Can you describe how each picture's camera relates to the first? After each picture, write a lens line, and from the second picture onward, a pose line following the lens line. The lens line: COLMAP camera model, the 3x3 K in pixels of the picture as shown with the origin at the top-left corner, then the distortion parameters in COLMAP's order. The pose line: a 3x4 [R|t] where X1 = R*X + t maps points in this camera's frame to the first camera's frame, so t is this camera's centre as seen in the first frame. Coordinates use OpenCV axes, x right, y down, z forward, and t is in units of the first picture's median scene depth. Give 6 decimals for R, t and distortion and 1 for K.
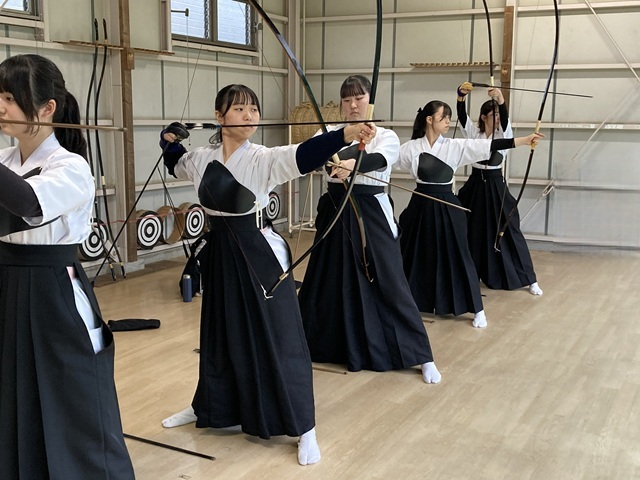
lens RADIAL K [[780.1, 0, 320.0], [0, 780.1, 240.0], [0, 0, 1]] dist [0.137868, -0.418164]
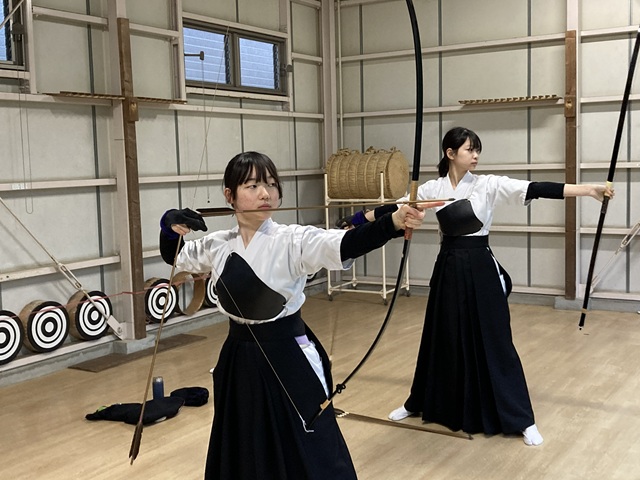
lens RADIAL K [[786.0, 0, 320.0], [0, 786.0, 240.0], [0, 0, 1]] dist [0.156619, -0.469299]
pose [[0.995964, -0.029506, -0.084761, 0.037076], [0.024641, 0.998019, -0.057881, -0.025824], [0.086301, 0.055559, 0.994719, 0.134341]]
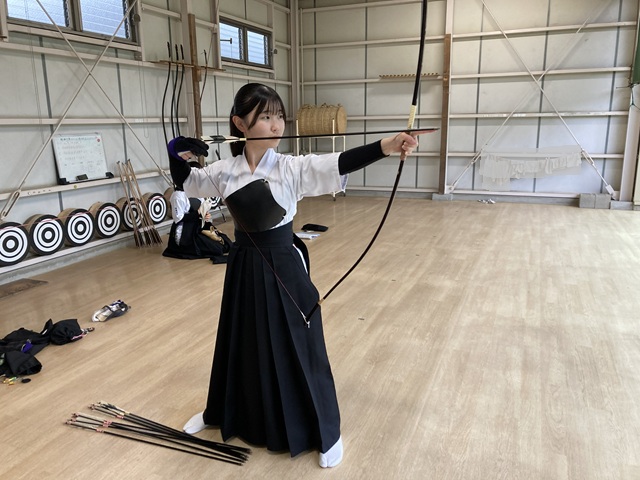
lens RADIAL K [[518.8, 0, 309.6], [0, 518.8, 241.3], [0, 0, 1]] dist [0.004464, 0.005314]
pose [[0.996742, -0.042819, 0.068357, -0.113799], [0.037956, 0.996759, 0.070923, 0.010779], [-0.071172, -0.068097, 0.995137, 0.036452]]
